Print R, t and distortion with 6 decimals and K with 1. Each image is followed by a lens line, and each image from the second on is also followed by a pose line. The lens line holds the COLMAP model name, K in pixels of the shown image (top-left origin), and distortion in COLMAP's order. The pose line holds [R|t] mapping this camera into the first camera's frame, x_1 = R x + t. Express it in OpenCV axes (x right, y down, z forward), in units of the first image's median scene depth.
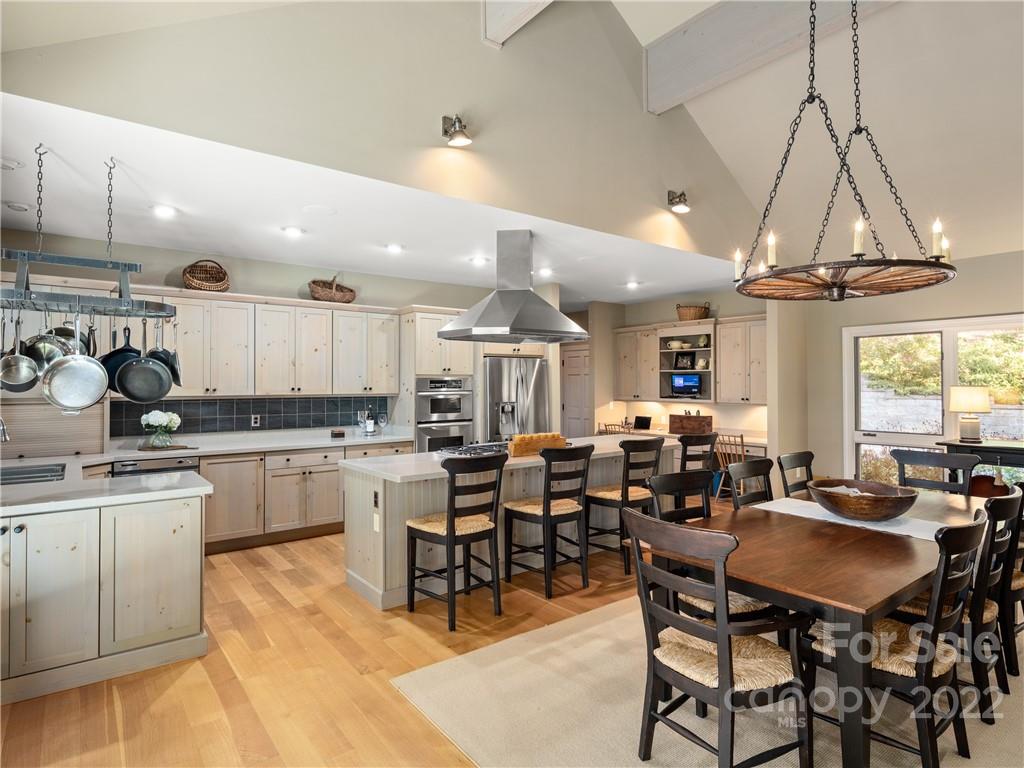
lens RADIAL K [[586.4, 0, 513.0], [0, 586.4, 343.5], [0, 0, 1]] dist [0.001623, 0.000979]
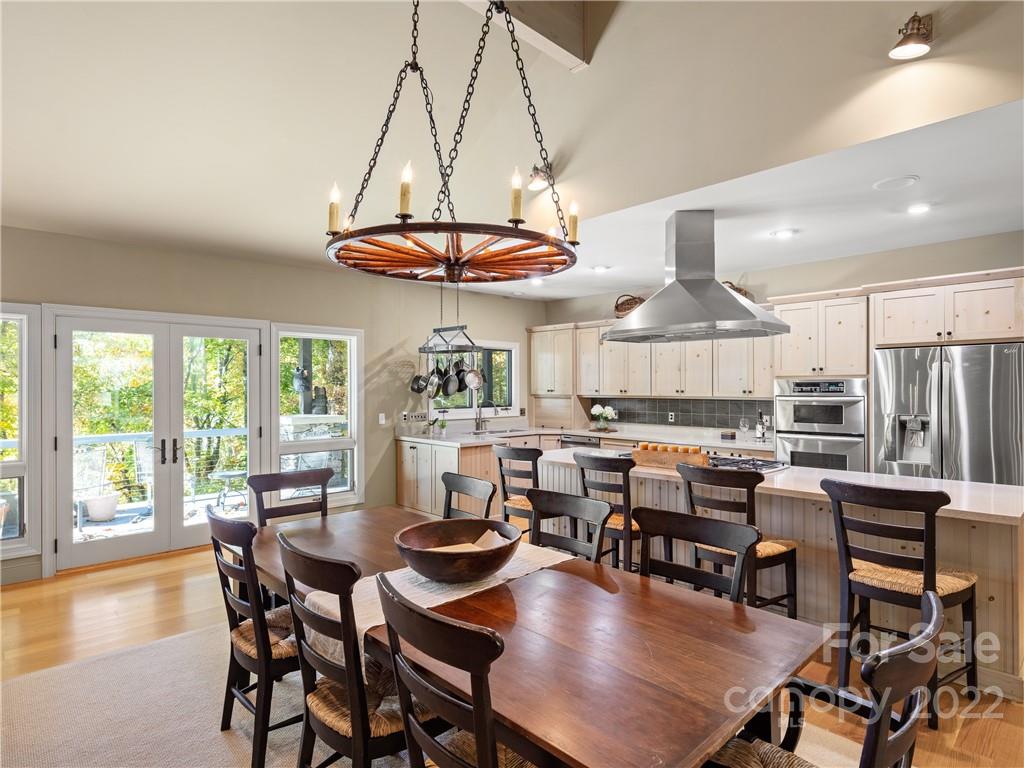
lens RADIAL K [[557.0, 0, 486.2], [0, 557.0, 382.0], [0, 0, 1]] dist [-0.000942, 0.000751]
pose [[0.083214, -0.007122, -0.996506, 0.649149], [0.068269, 0.997666, -0.001430, 0.033800], [0.994190, -0.067911, 0.083506, 0.514366]]
